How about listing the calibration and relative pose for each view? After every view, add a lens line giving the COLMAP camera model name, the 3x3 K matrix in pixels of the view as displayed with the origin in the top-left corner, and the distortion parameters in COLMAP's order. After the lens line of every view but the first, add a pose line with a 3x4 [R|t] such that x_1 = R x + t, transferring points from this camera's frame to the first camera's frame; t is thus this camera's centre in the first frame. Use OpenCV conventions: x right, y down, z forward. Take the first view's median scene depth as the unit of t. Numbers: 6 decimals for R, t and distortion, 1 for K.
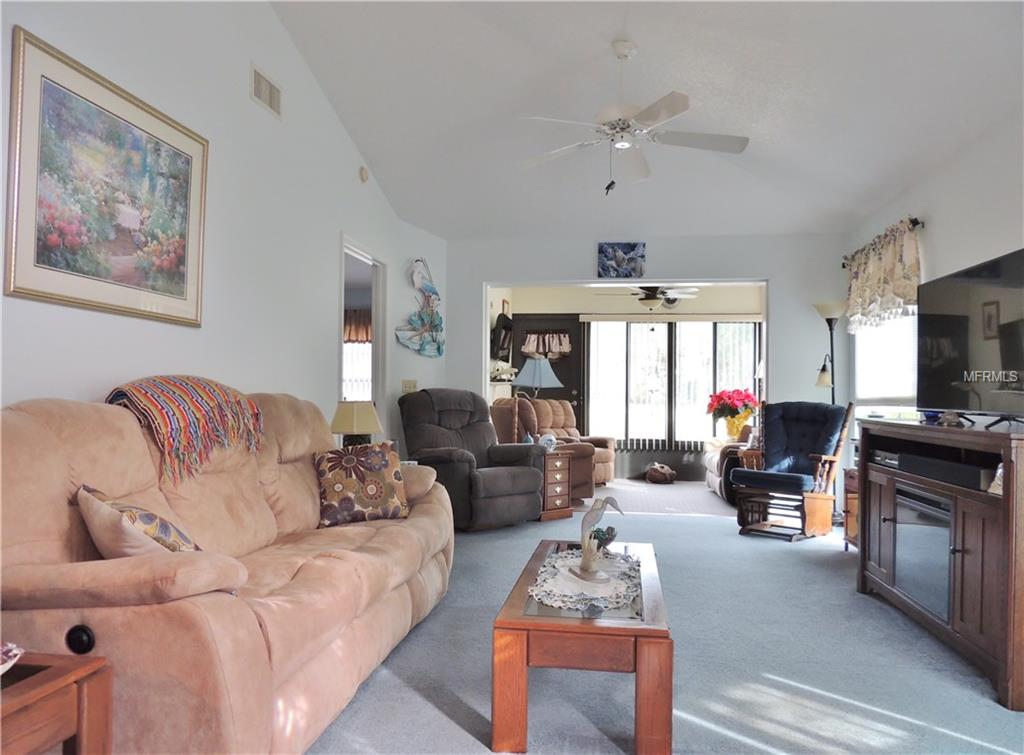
lens RADIAL K [[741.4, 0, 512.0], [0, 741.4, 377.5], [0, 0, 1]] dist [-0.031379, 0.011661]
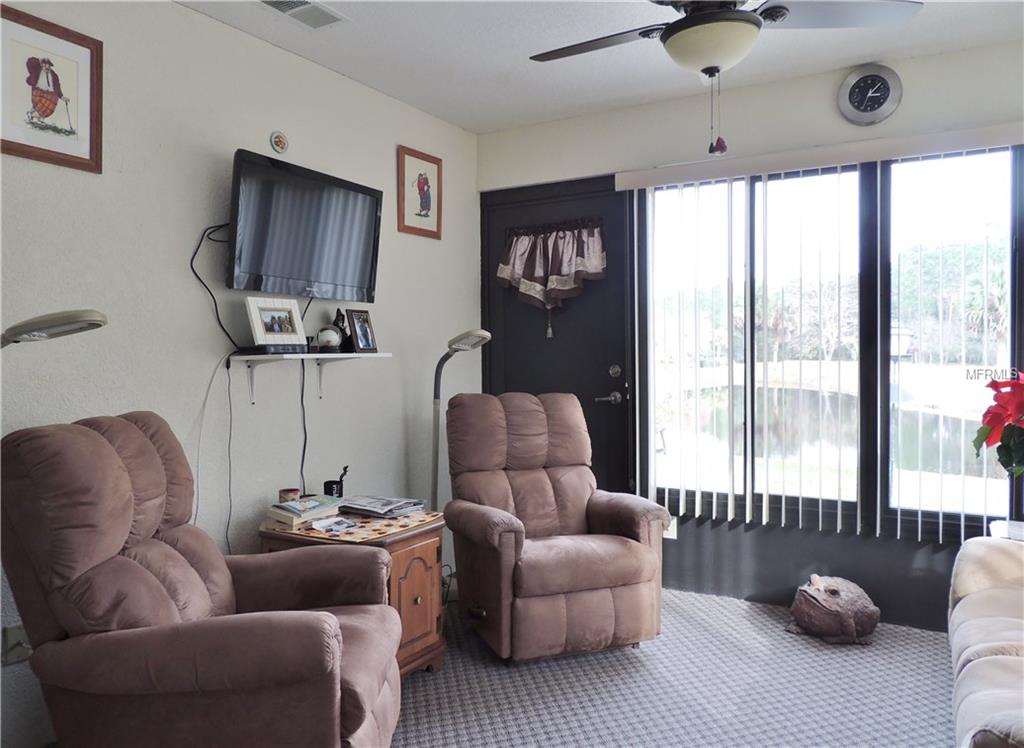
lens RADIAL K [[737.3, 0, 512.0], [0, 737.3, 374.0], [0, 0, 1]] dist [0.007819, -0.074242]
pose [[0.923356, -0.010318, -0.383806, 0.189301], [0.028153, 0.998767, 0.040881, 0.003843], [0.382911, -0.048553, 0.922508, 0.615201]]
